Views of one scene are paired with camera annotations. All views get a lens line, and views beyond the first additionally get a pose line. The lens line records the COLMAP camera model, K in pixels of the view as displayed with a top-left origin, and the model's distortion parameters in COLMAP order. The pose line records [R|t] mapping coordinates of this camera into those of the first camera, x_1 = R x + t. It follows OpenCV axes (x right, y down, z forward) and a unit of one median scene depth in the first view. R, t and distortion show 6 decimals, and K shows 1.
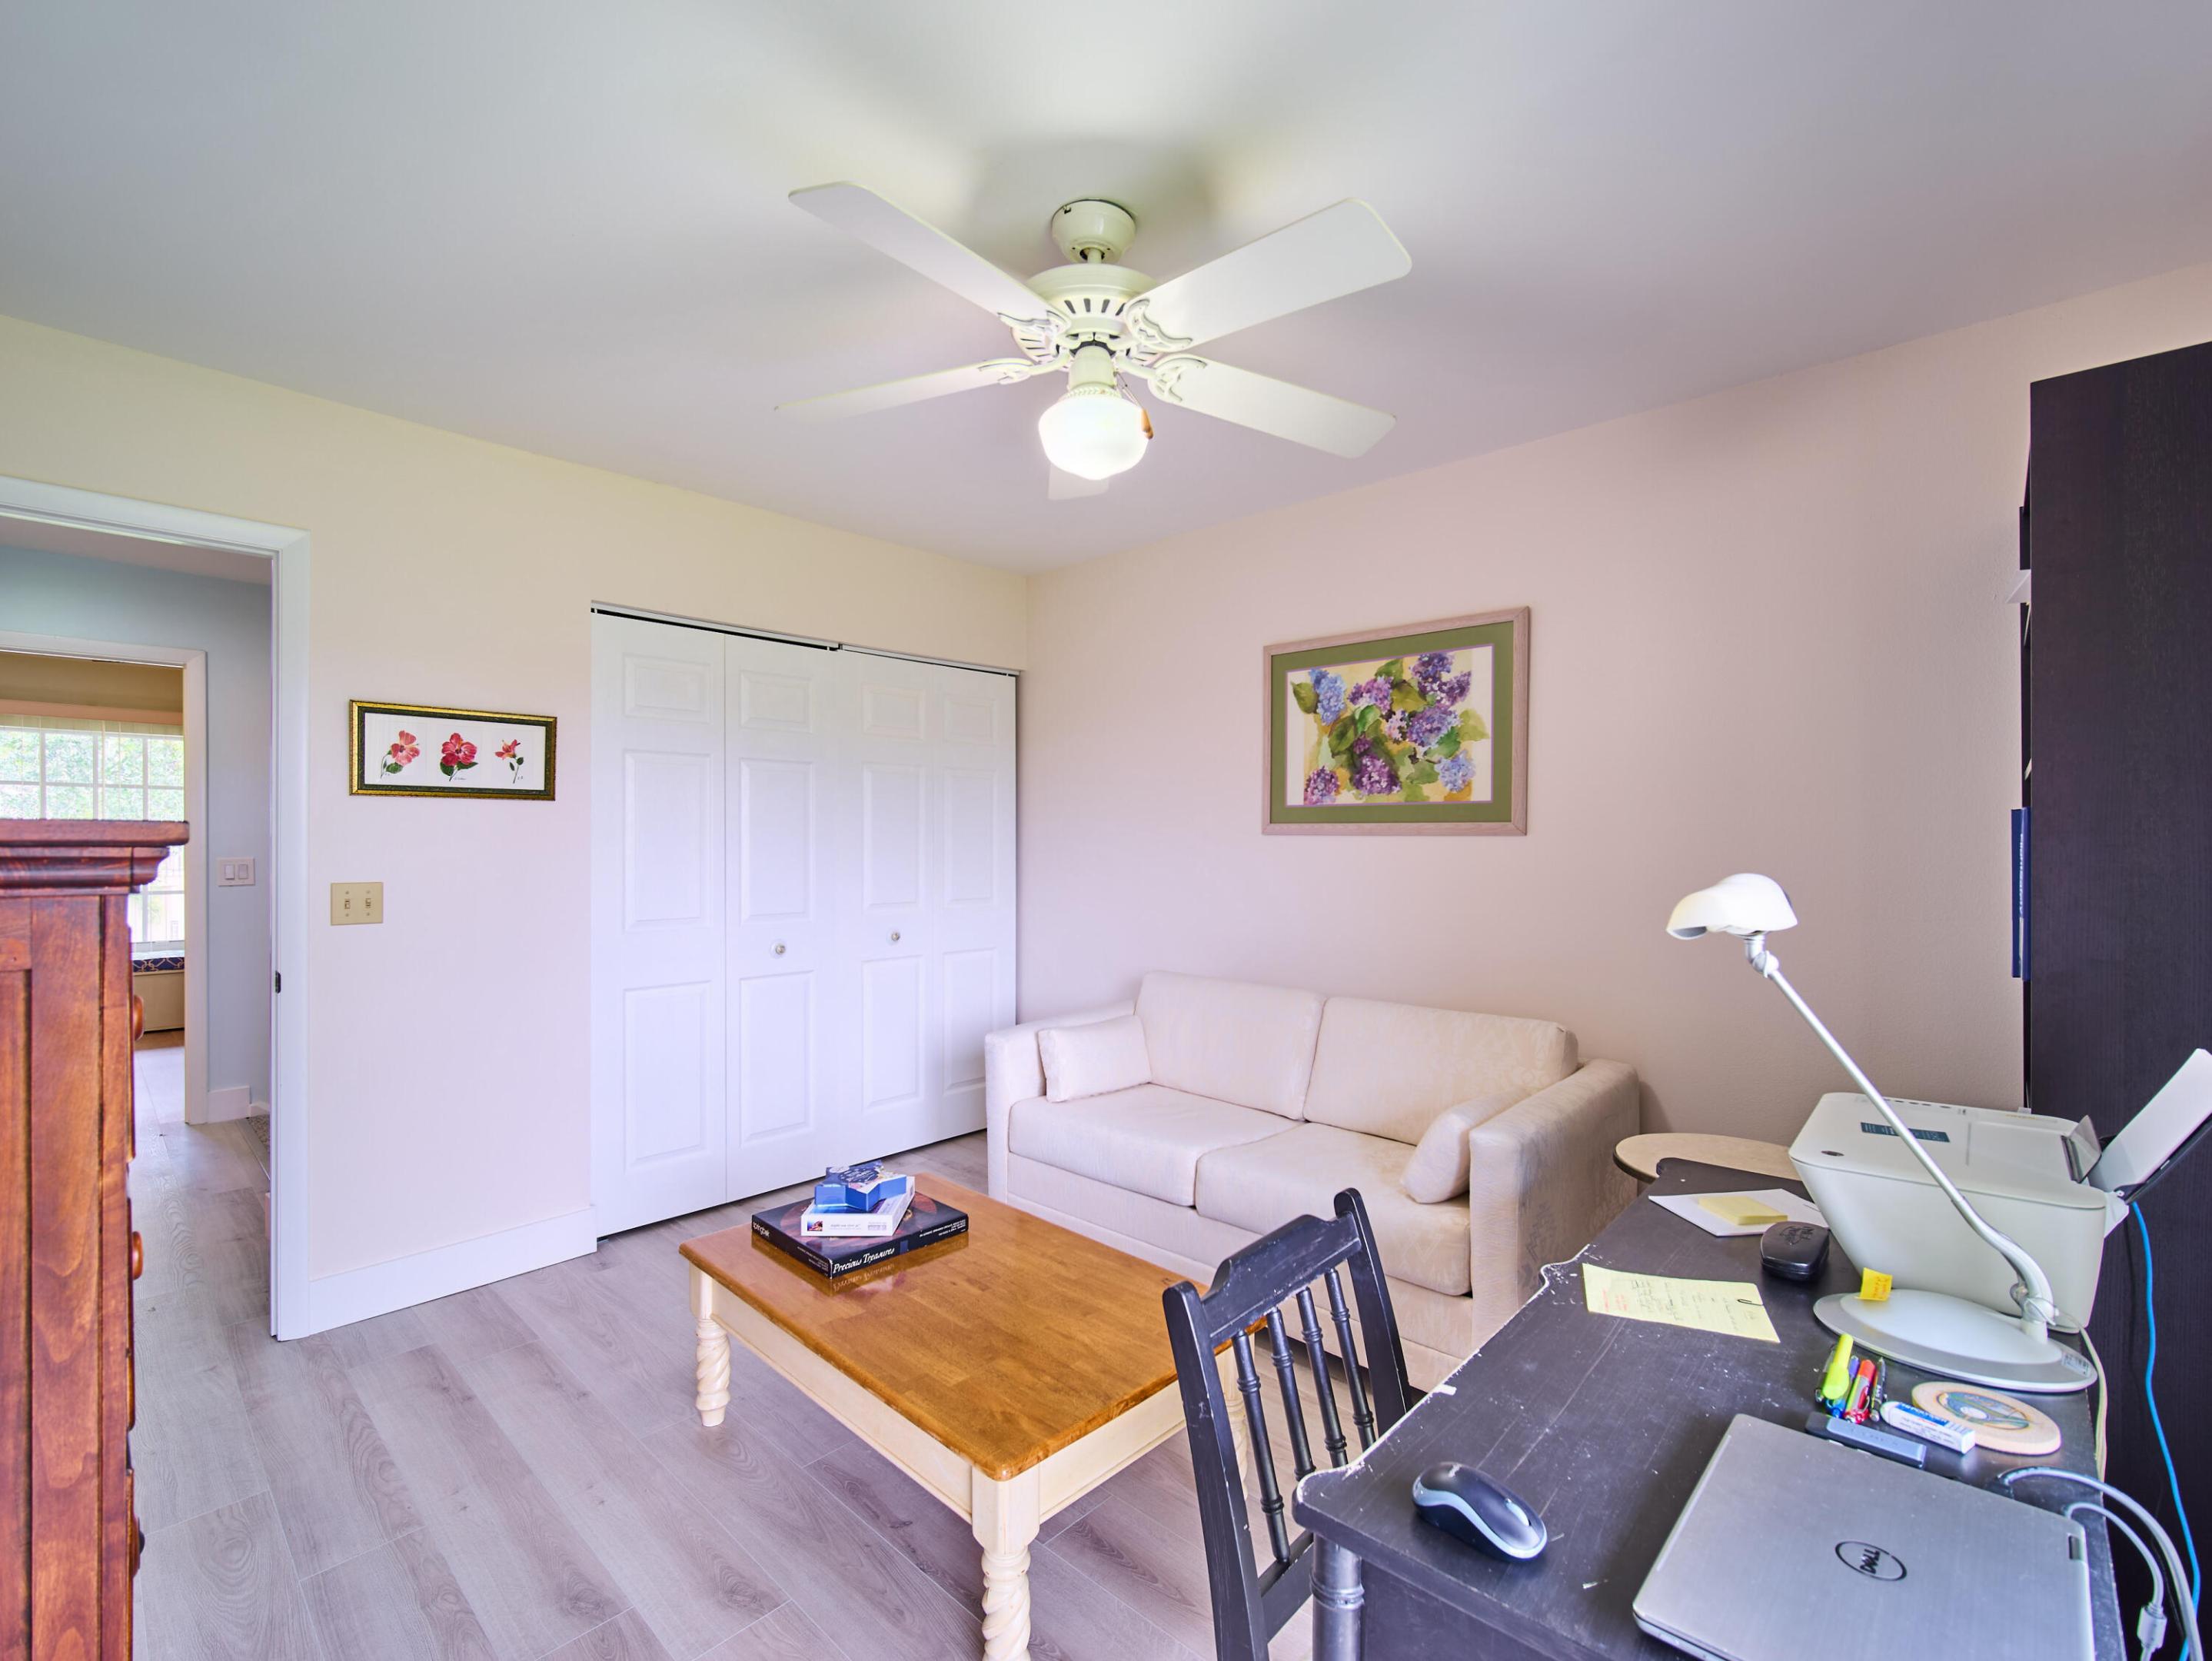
lens RADIAL K [[977.9, 0, 1096.0], [0, 977.9, 833.8], [0, 0, 1]] dist [-0.004692, -0.000410]
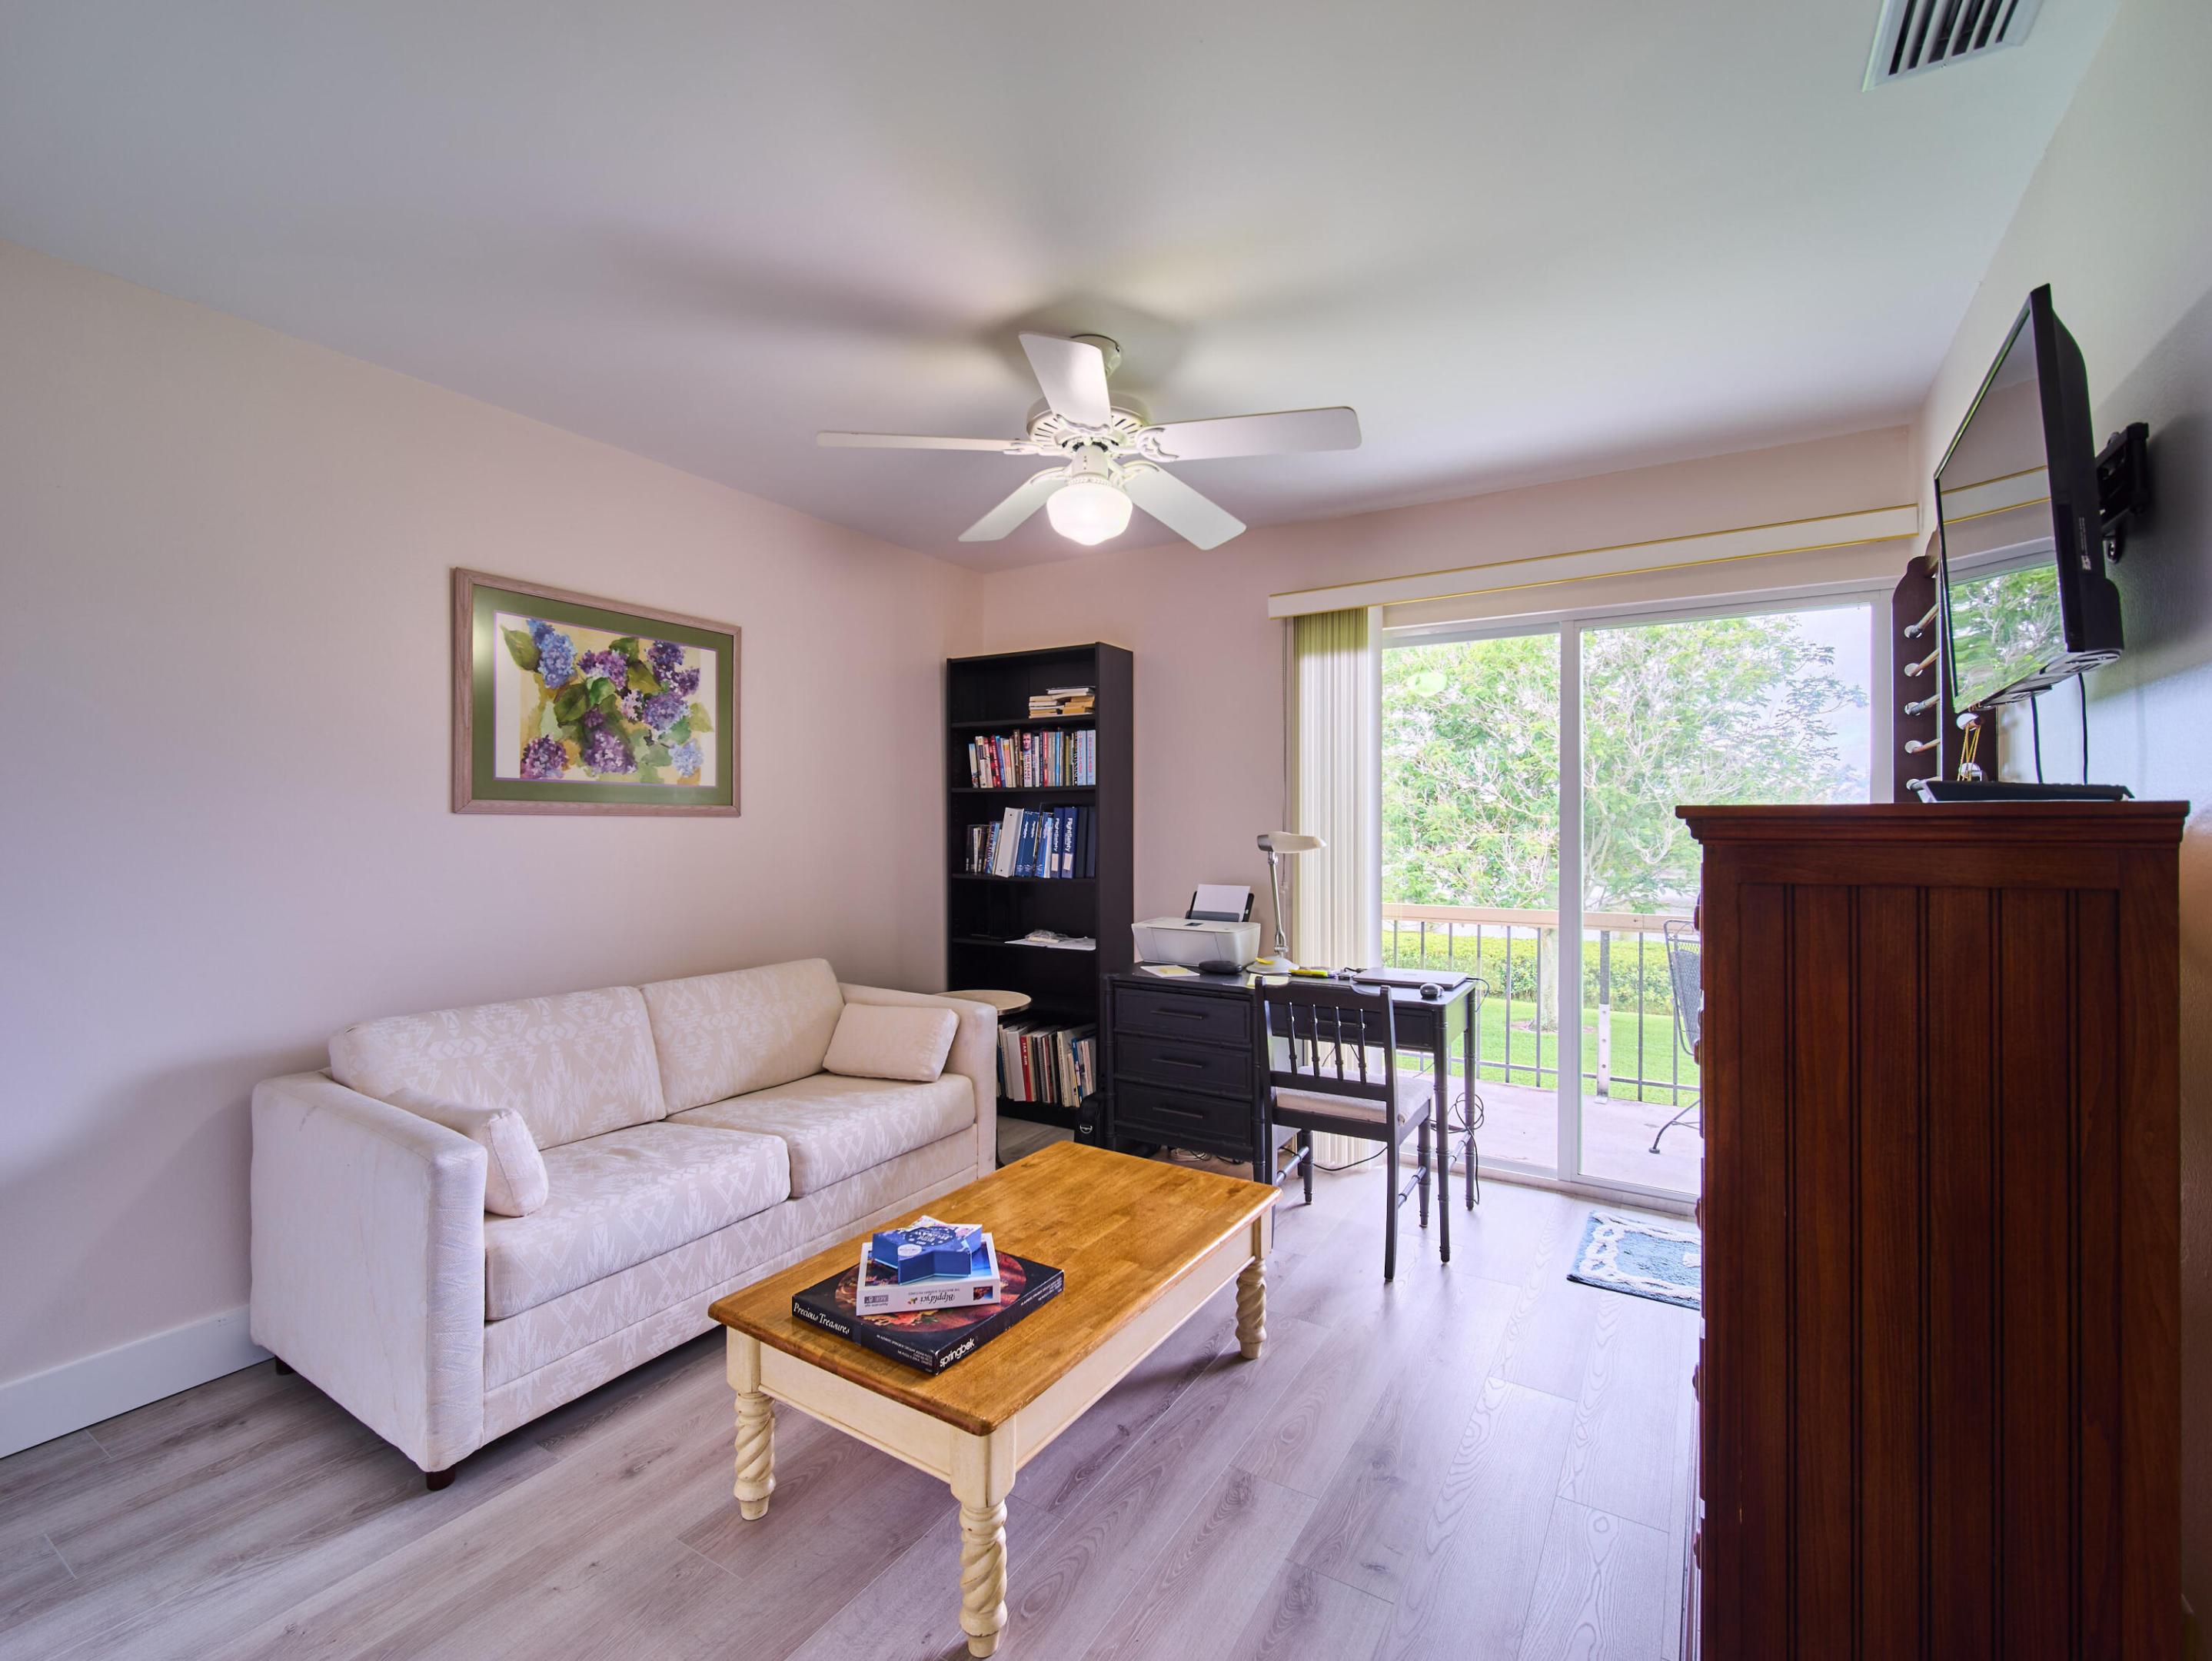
lens RADIAL K [[977.9, 0, 1096.0], [0, 977.9, 833.8], [0, 0, 1]] dist [-0.004692, -0.000410]
pose [[-0.186584, -0.008614, 0.982401, -0.749971], [-0.003596, 0.999961, 0.008085, 0.009979], [-0.982432, -0.002024, -0.186608, 0.723524]]
